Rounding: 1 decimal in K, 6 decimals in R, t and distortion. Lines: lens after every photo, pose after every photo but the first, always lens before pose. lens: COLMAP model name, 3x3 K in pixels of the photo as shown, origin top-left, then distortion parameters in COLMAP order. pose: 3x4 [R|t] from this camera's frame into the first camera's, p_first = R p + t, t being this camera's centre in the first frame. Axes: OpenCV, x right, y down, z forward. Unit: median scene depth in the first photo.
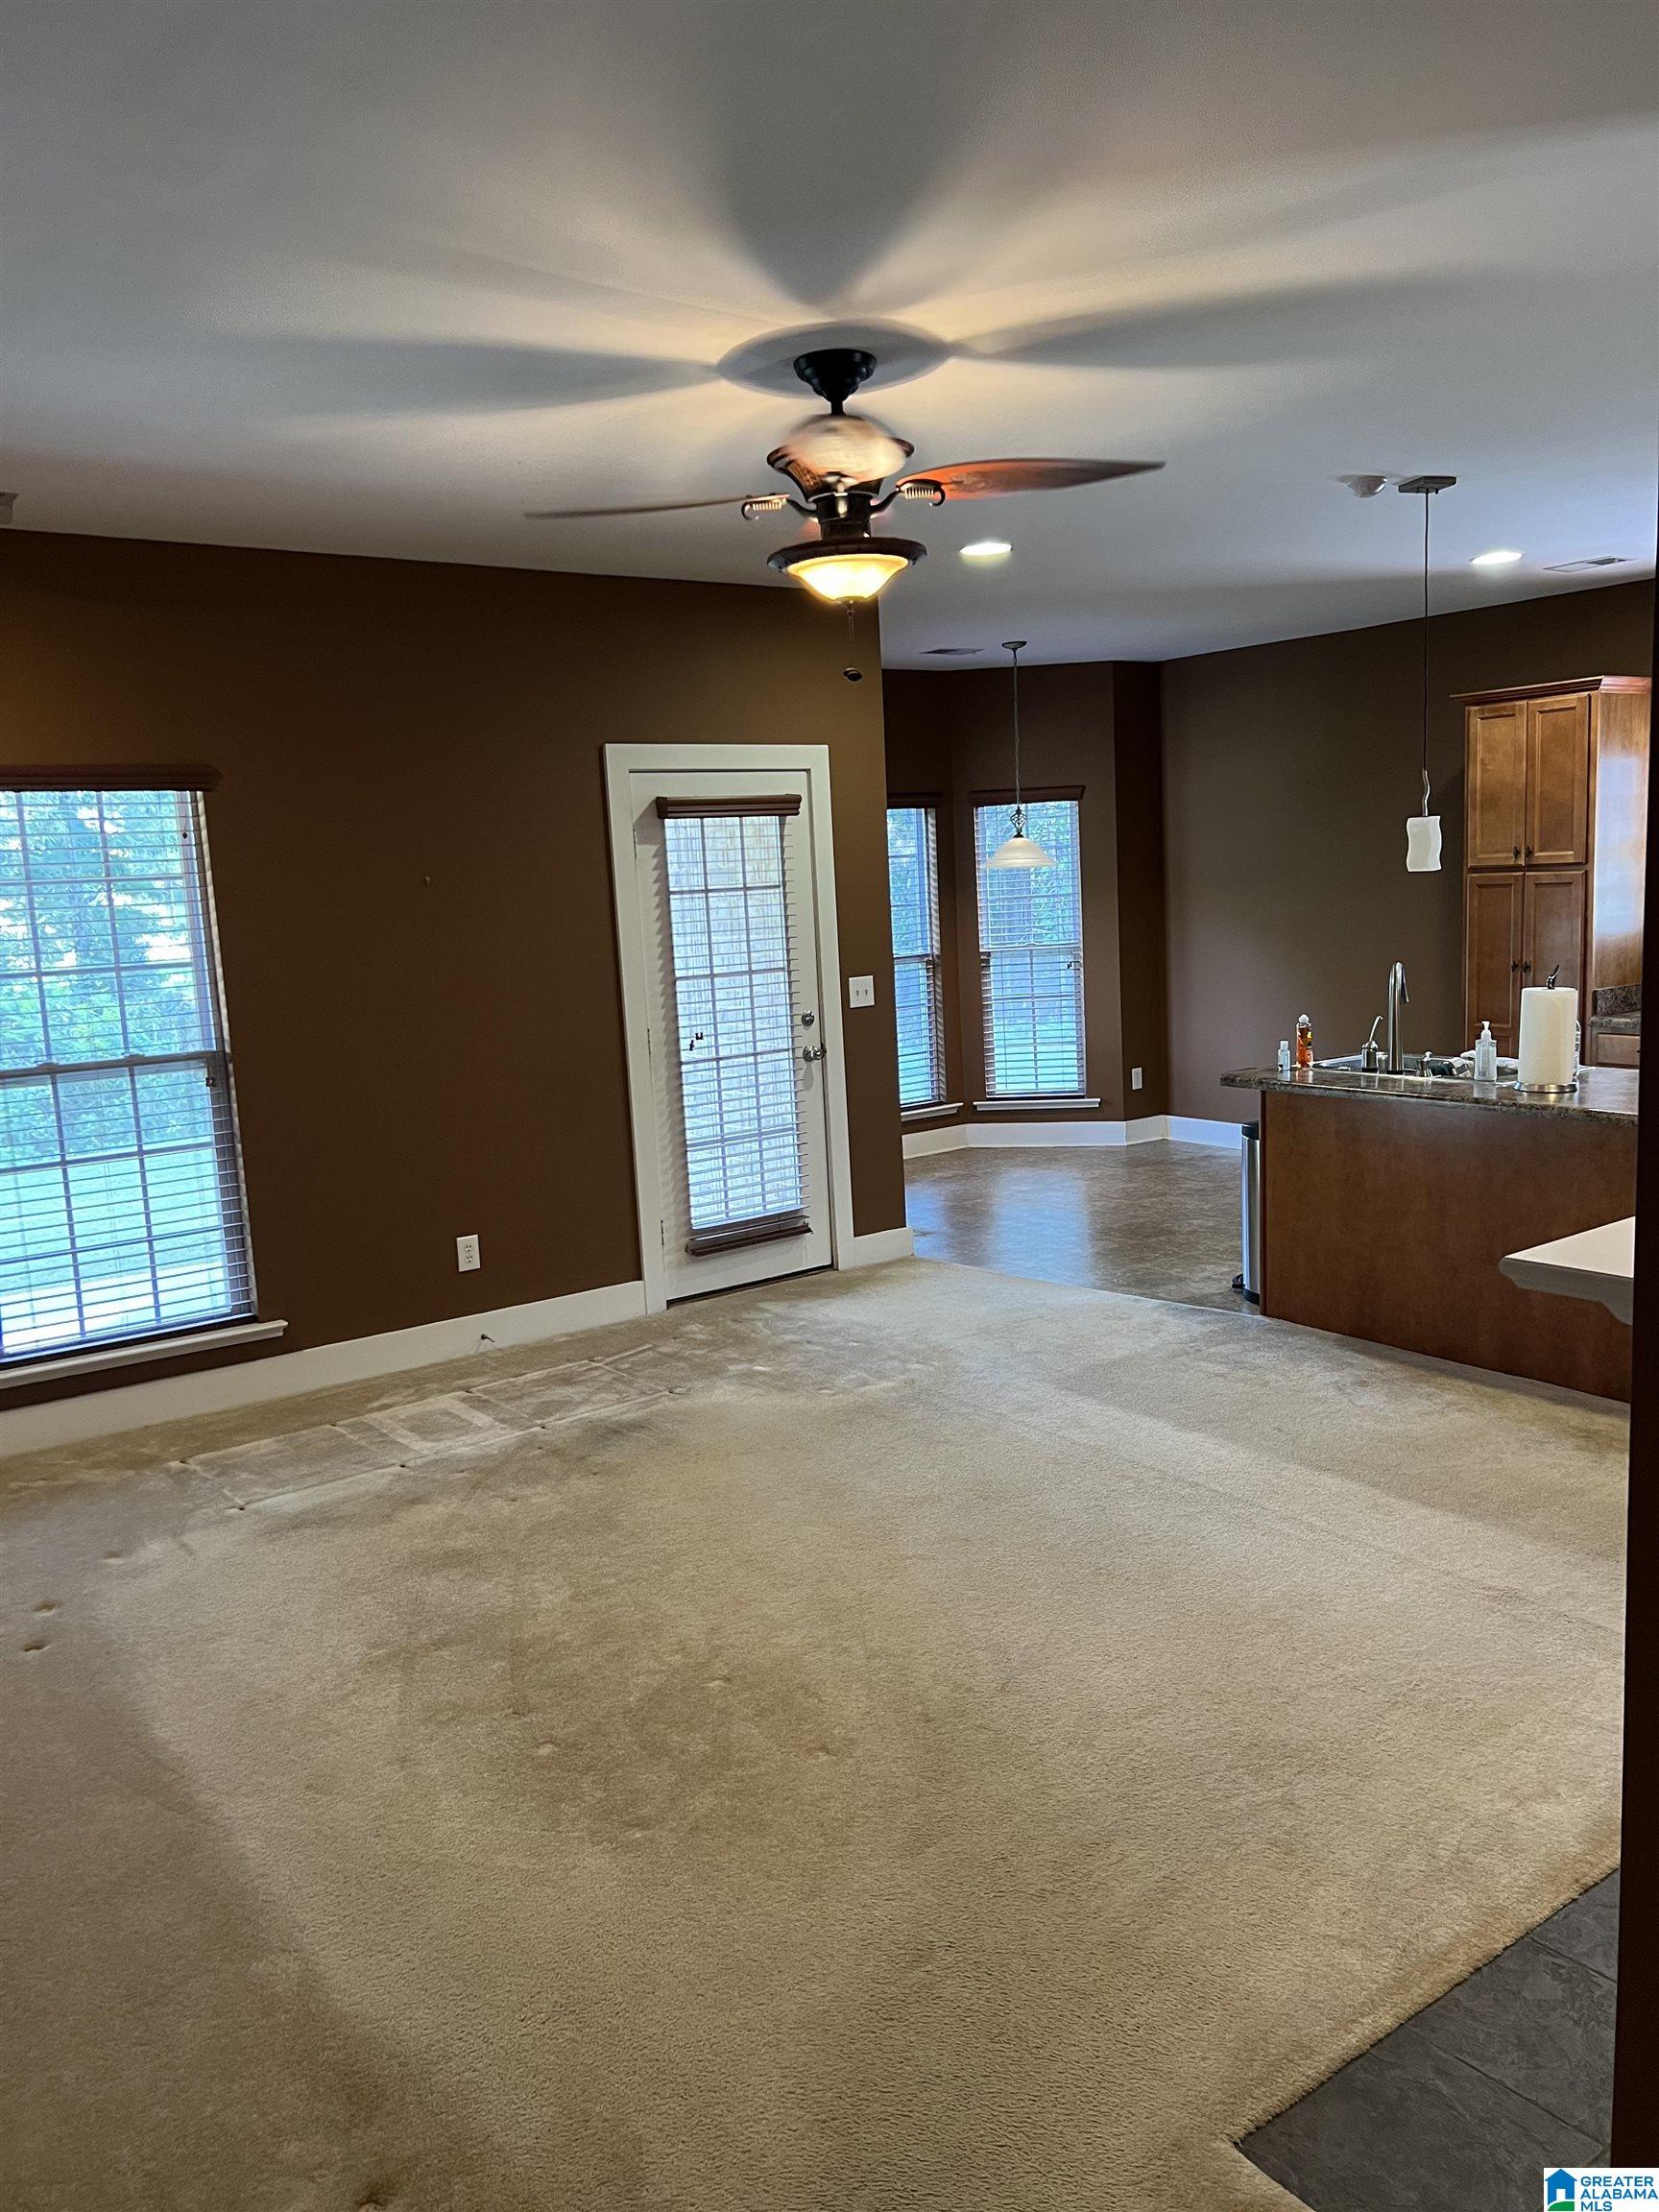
lens RADIAL K [[1675.3, 0, 827.6], [0, 1675.3, 1126.7], [0, 0, 1]] dist [0.069734, -0.062770]
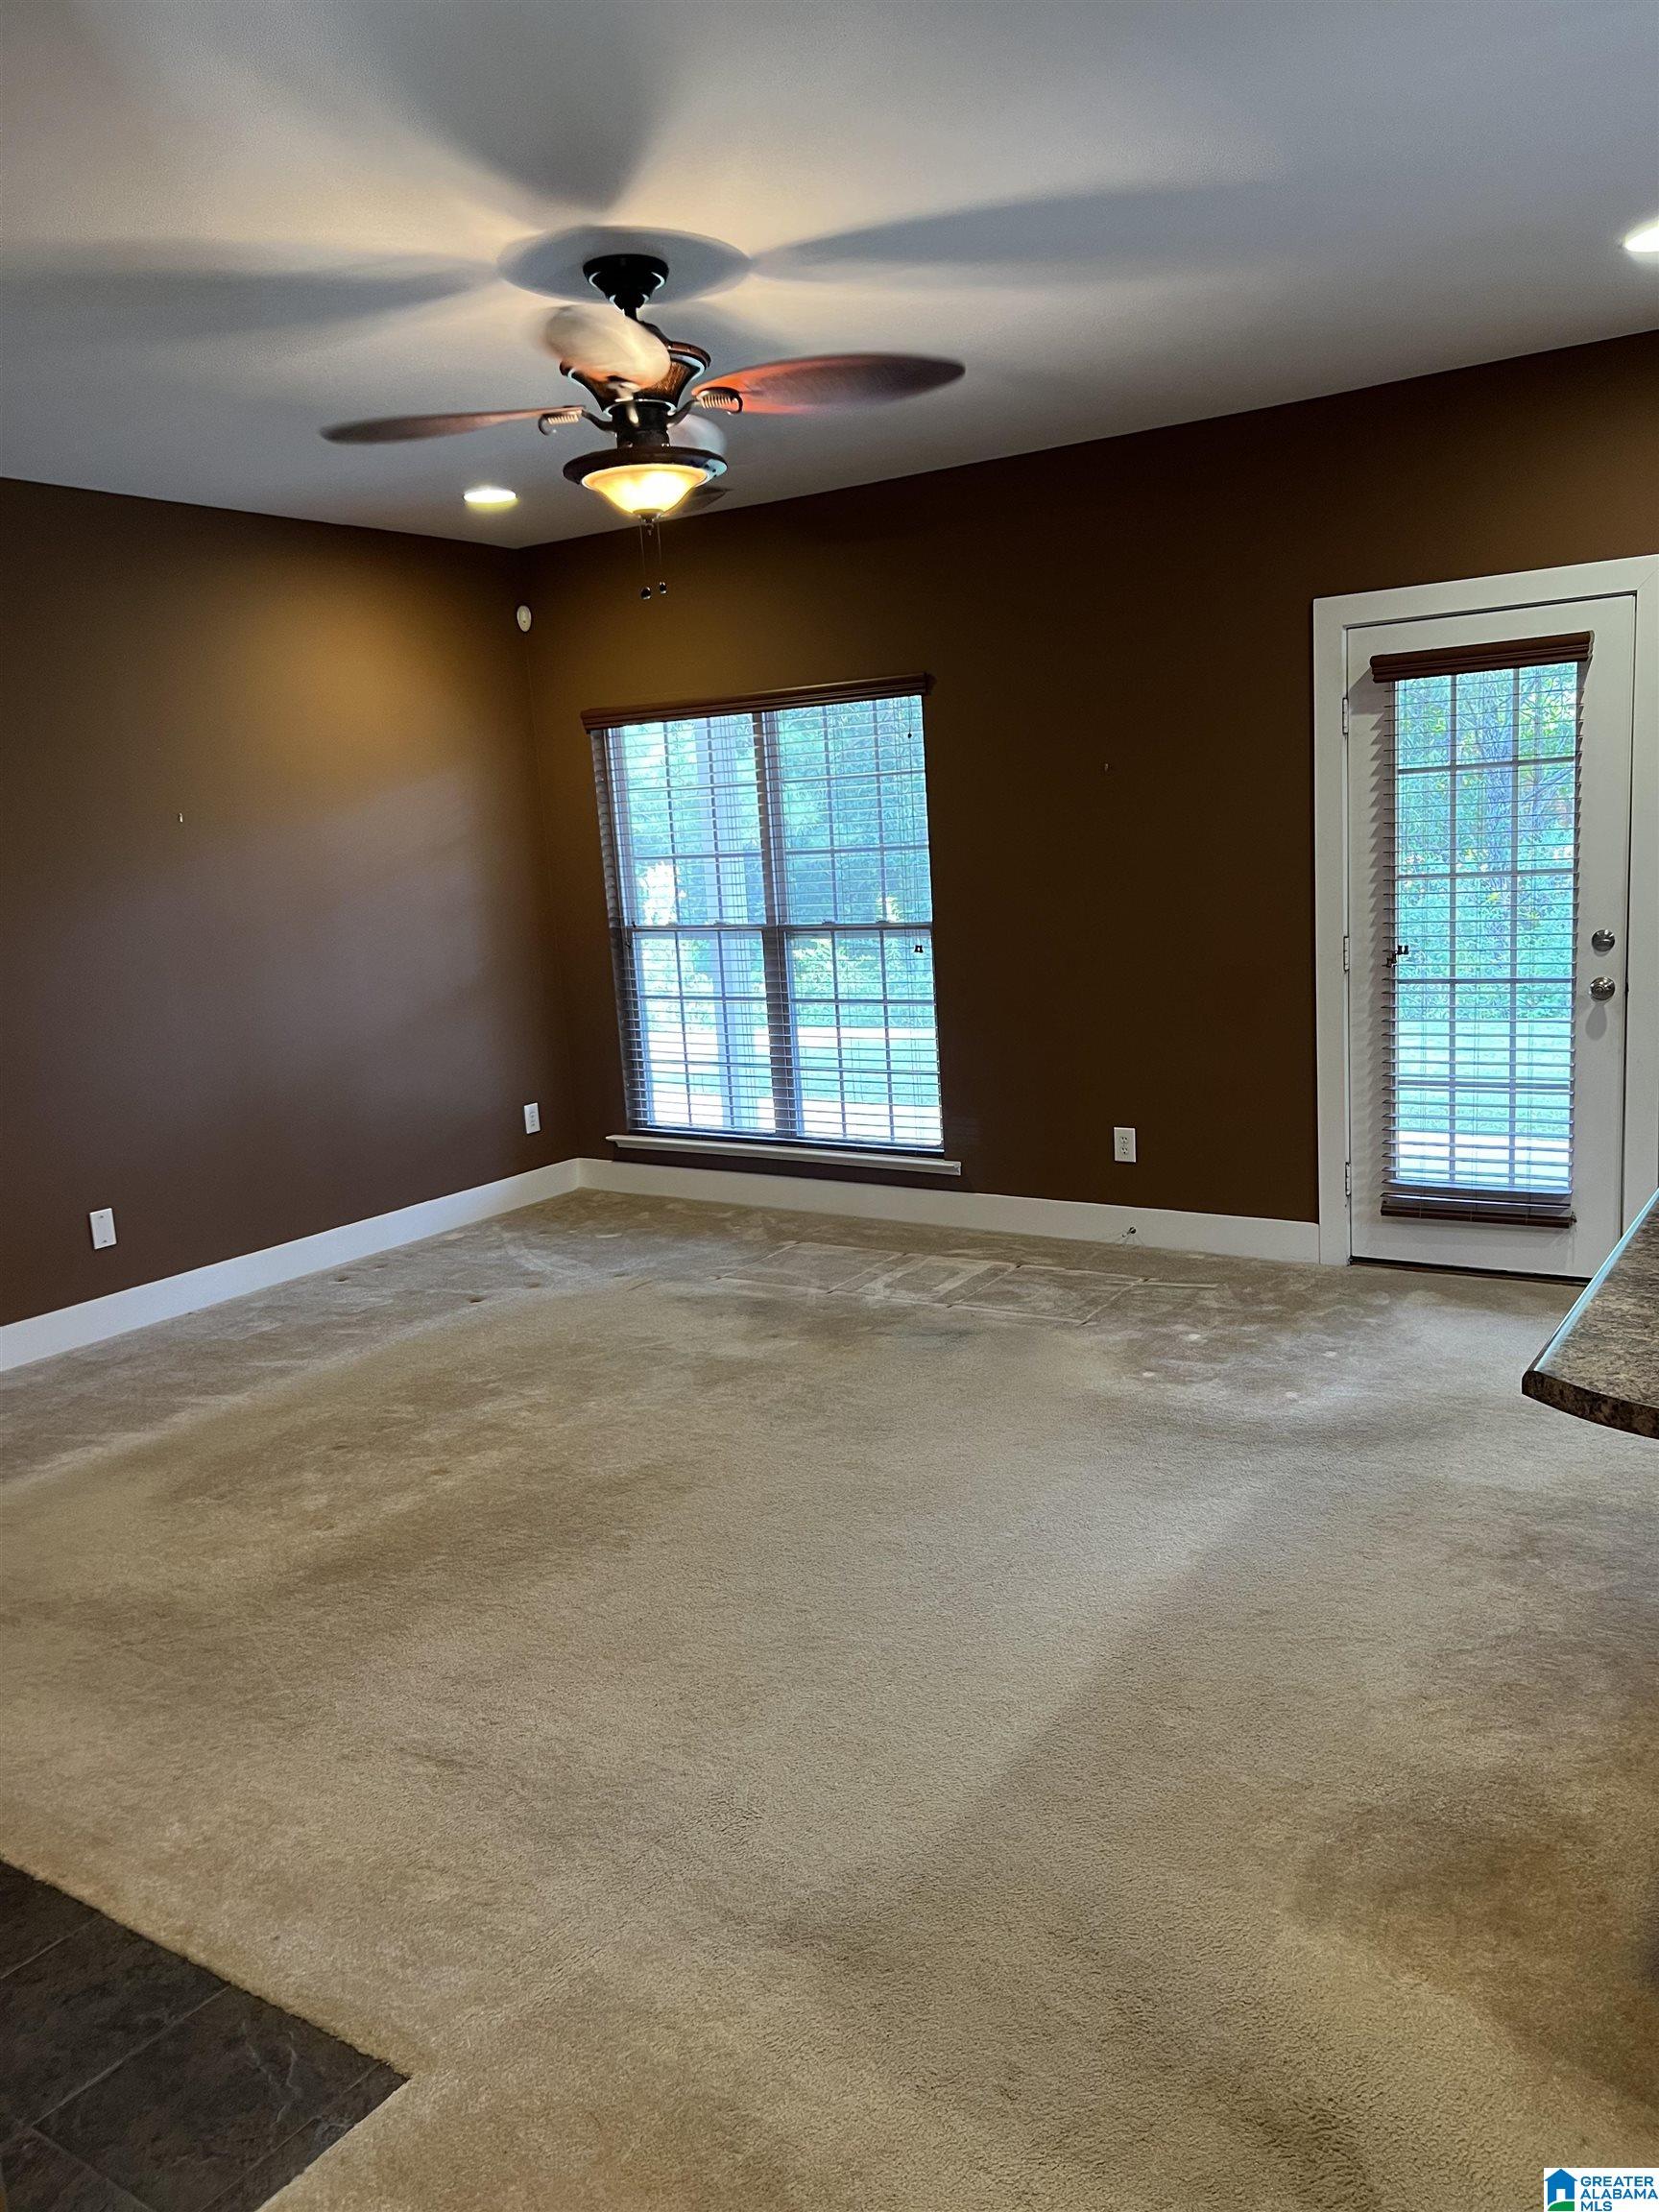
lens RADIAL K [[1719.3, 0, 826.7], [0, 1719.3, 1151.4], [0, 0, 1]] dist [0.001851, -0.071697]
pose [[0.289369, 0.207376, -0.934484, 0.692615], [-0.088550, 0.977864, 0.189583, -0.099098], [0.953113, 0.027890, 0.301327, 0.524134]]
